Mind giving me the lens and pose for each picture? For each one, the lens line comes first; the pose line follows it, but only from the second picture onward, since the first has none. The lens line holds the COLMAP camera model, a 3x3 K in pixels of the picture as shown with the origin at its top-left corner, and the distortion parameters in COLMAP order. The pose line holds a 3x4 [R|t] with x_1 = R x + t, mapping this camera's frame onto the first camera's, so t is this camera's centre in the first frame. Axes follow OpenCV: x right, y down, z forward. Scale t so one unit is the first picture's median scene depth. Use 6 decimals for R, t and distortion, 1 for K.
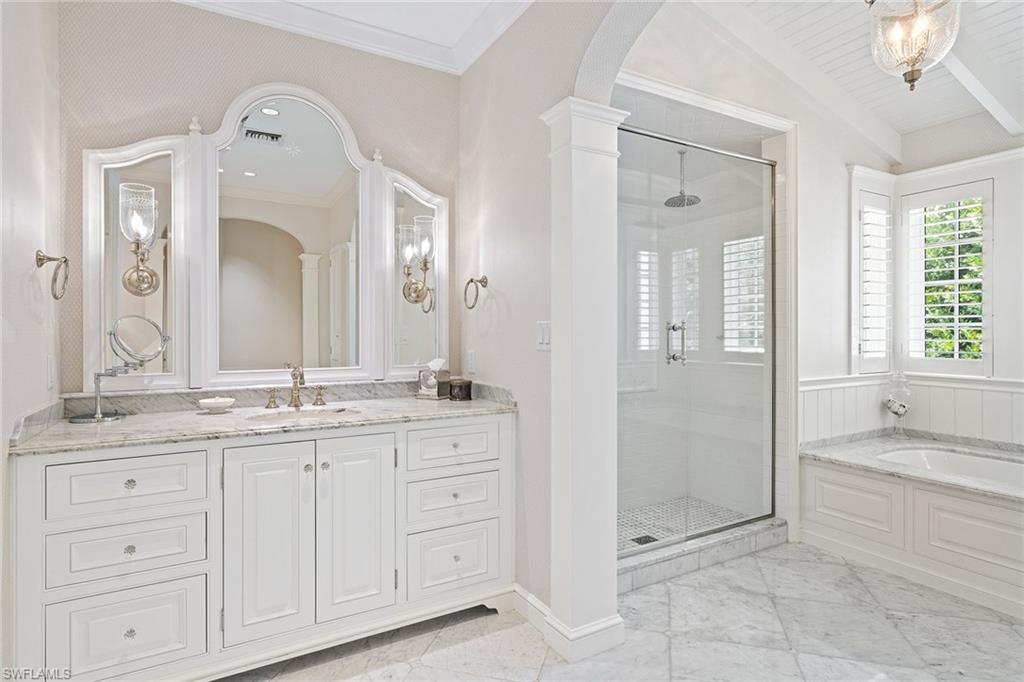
lens RADIAL K [[538.4, 0, 512.3], [0, 538.4, 339.0], [0, 0, 1]] dist [-0.001689, 0.000470]
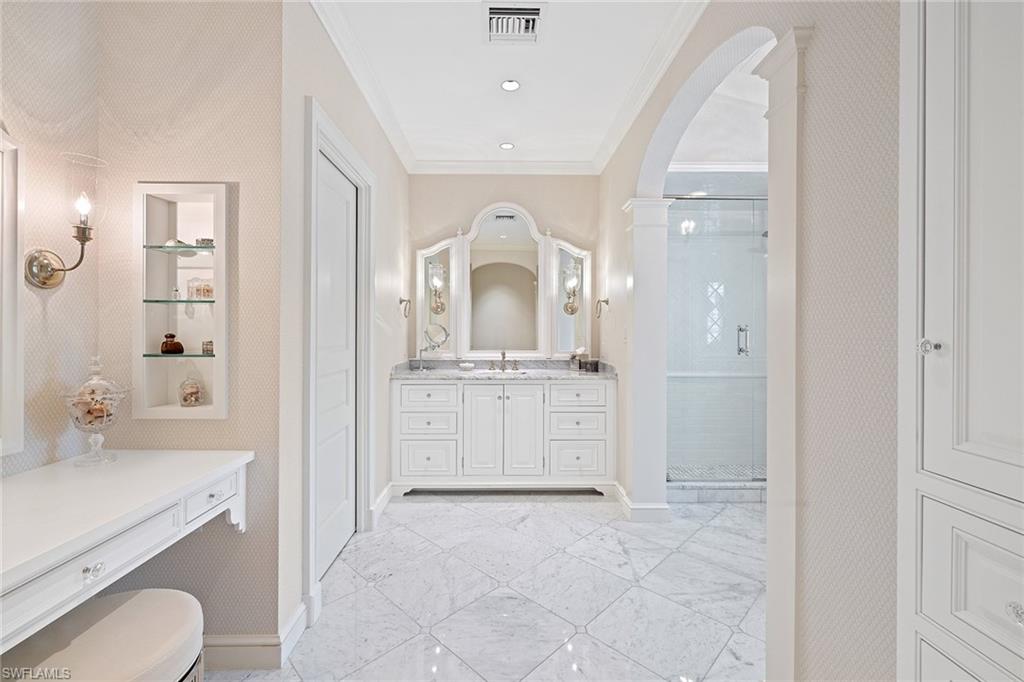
lens RADIAL K [[433.3, 0, 505.5], [0, 433.3, 341.7], [0, 0, 1]] dist [0.001222, 0.000204]
pose [[0.873262, 0.015252, -0.487011, 0.373479], [-0.009375, 0.999851, 0.014503, 0.001070], [0.487160, -0.008099, 0.873275, -0.365481]]
